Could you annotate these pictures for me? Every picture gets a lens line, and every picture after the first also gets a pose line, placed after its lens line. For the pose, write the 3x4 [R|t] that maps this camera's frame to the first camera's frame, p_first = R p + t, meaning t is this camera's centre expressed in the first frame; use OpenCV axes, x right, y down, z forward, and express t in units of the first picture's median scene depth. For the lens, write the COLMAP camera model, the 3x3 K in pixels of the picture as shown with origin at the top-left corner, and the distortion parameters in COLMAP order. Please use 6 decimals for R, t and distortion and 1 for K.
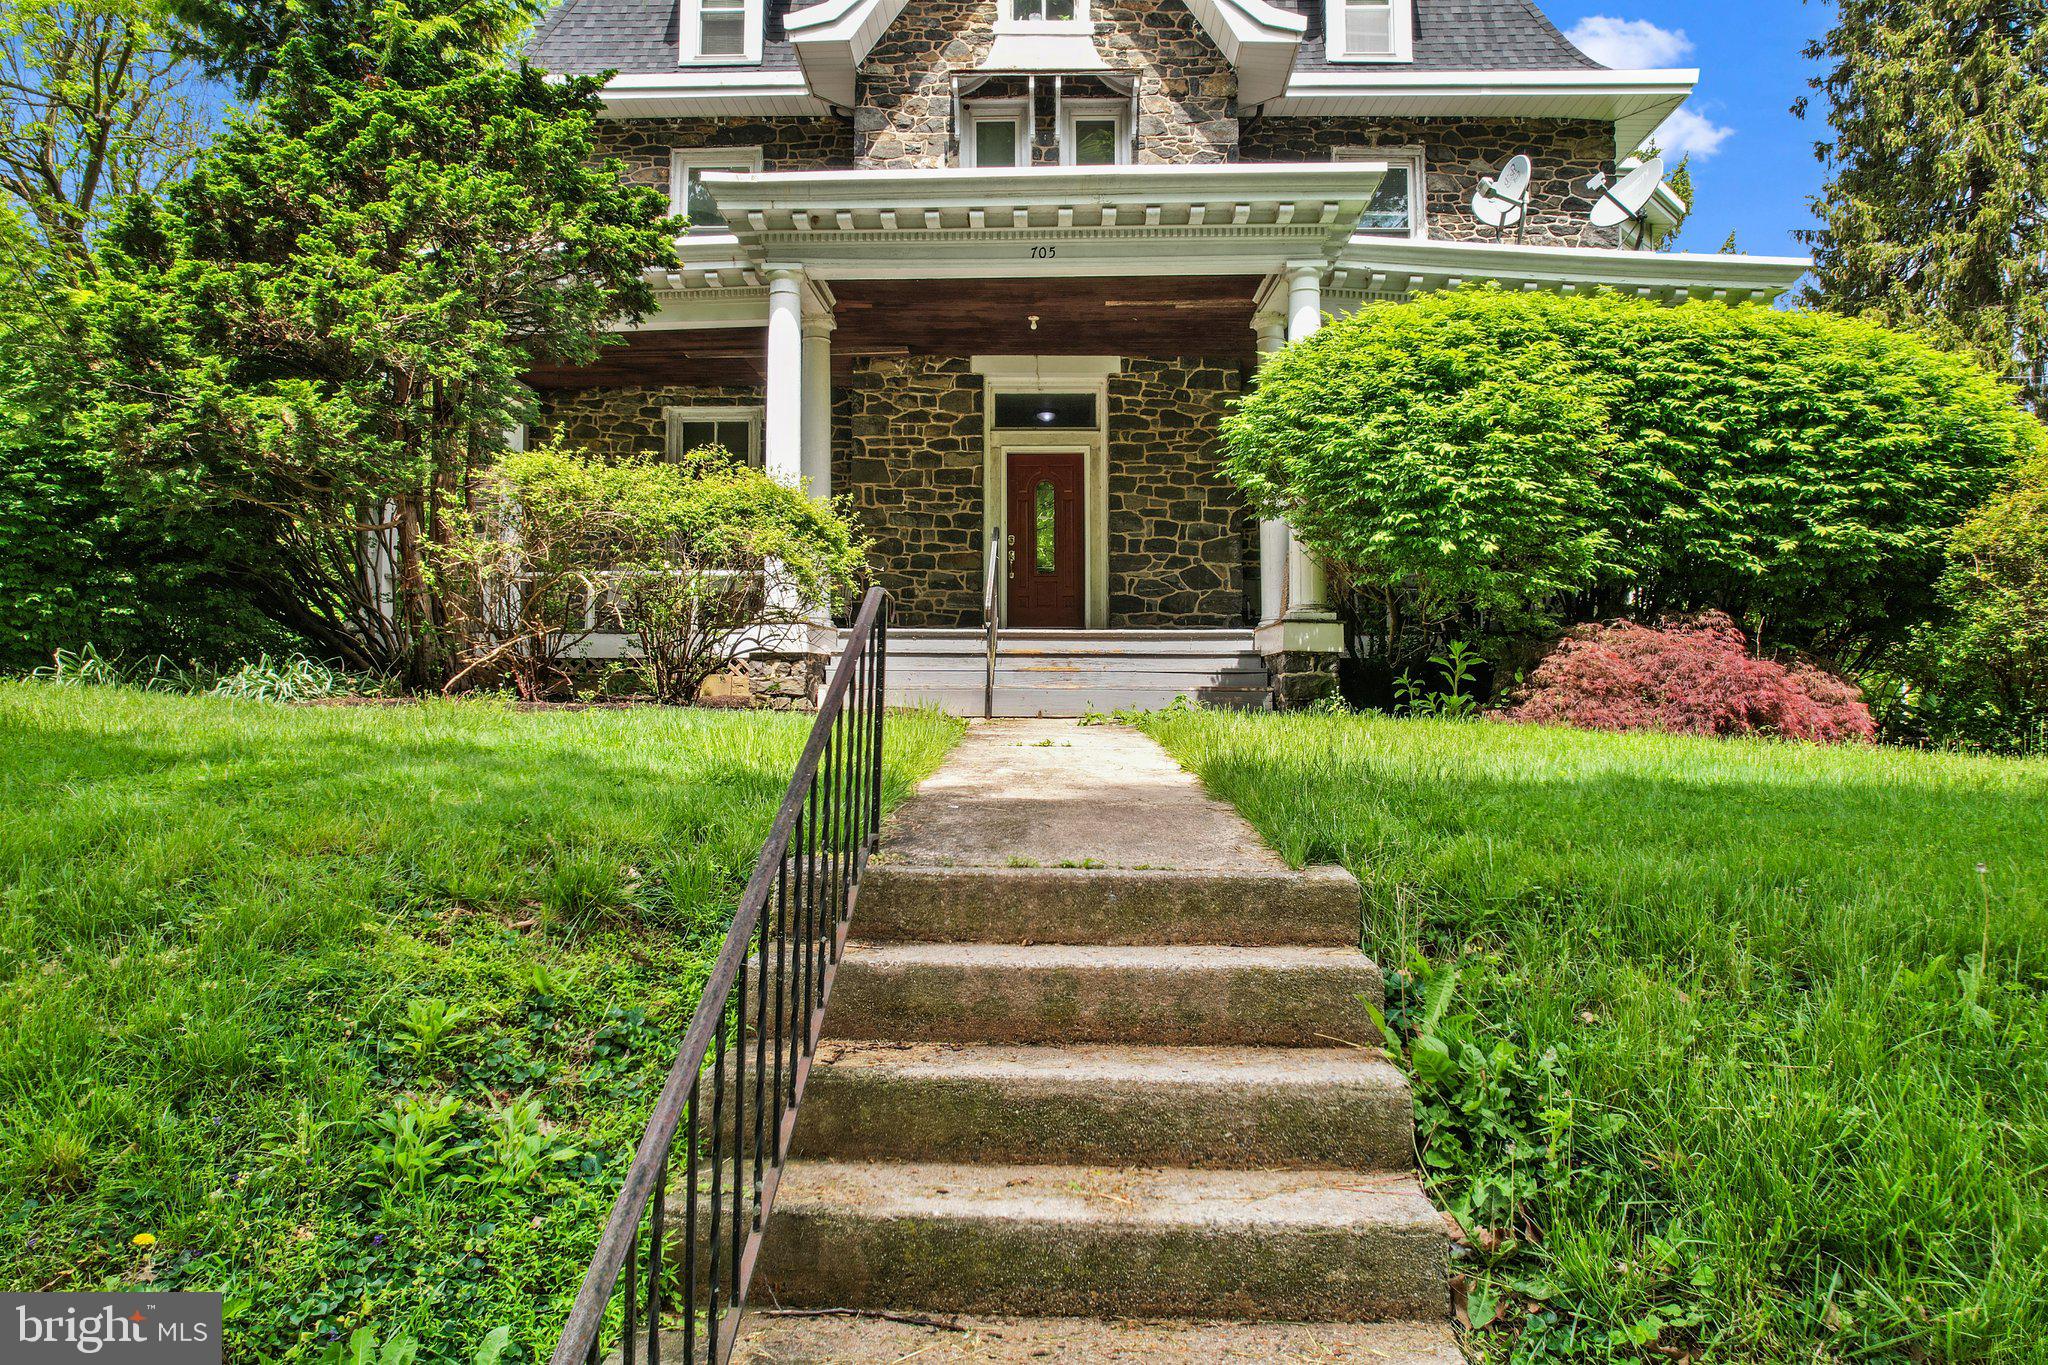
lens RADIAL K [[1363.9, 0, 1015.0], [0, 1363.9, 692.1], [0, 0, 1]] dist [-0.071248, 0.056887]
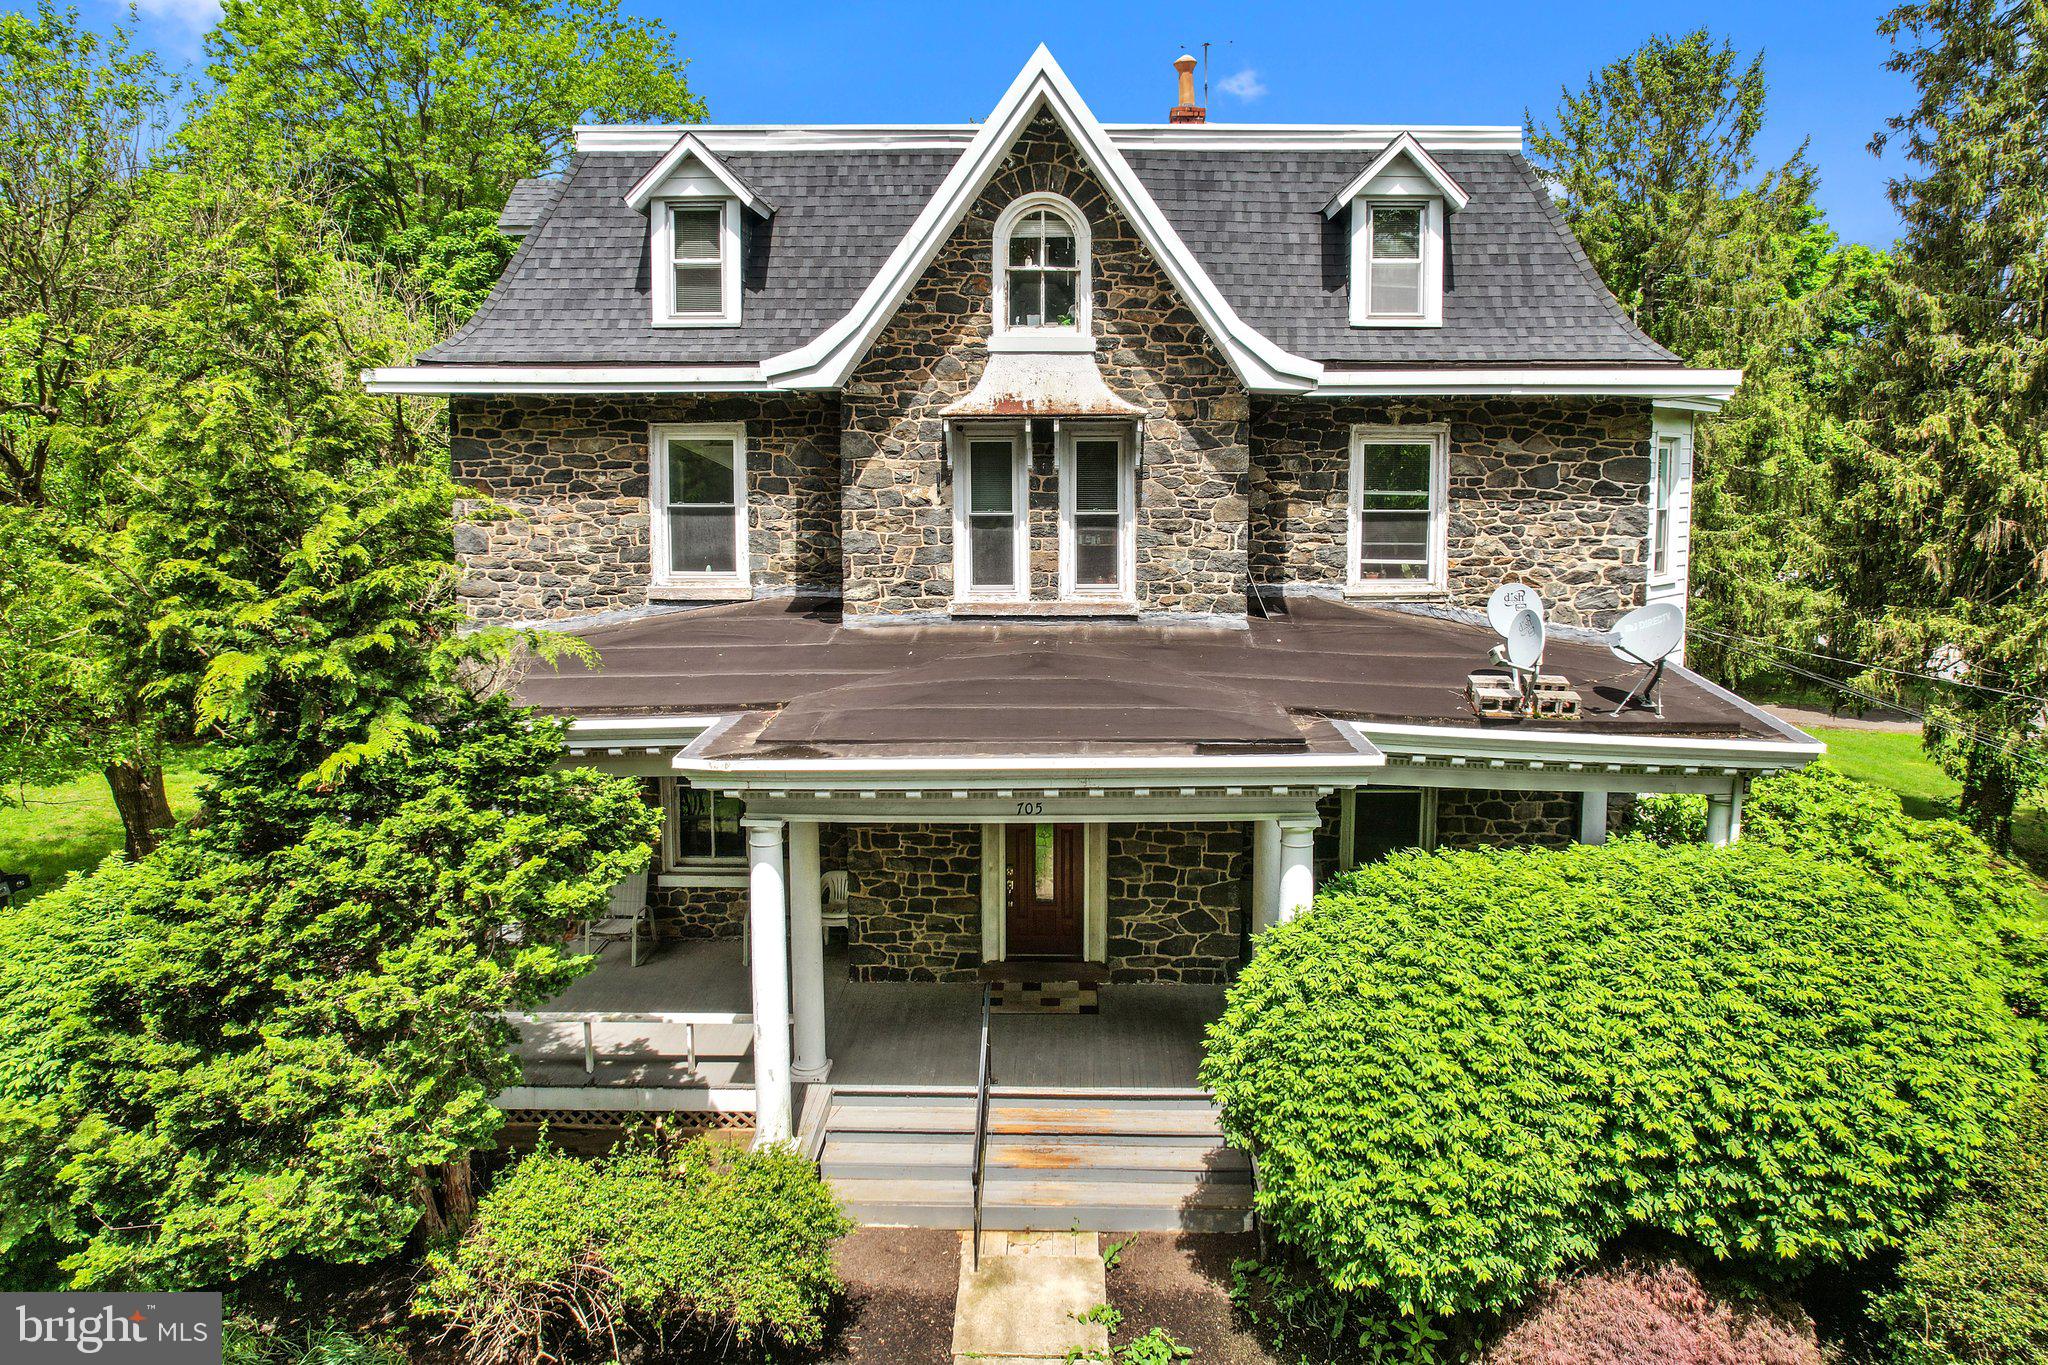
lens RADIAL K [[1363.9, 0, 1029.2], [0, 1363.9, 797.1], [0, 0, 1]] dist [-0.071248, 0.056887]
pose [[0.999974, -0.000915, -0.007187, 0.019067], [0.002101, 0.985988, 0.166803, -0.340486], [0.006934, -0.166814, 0.985964, 0.028119]]
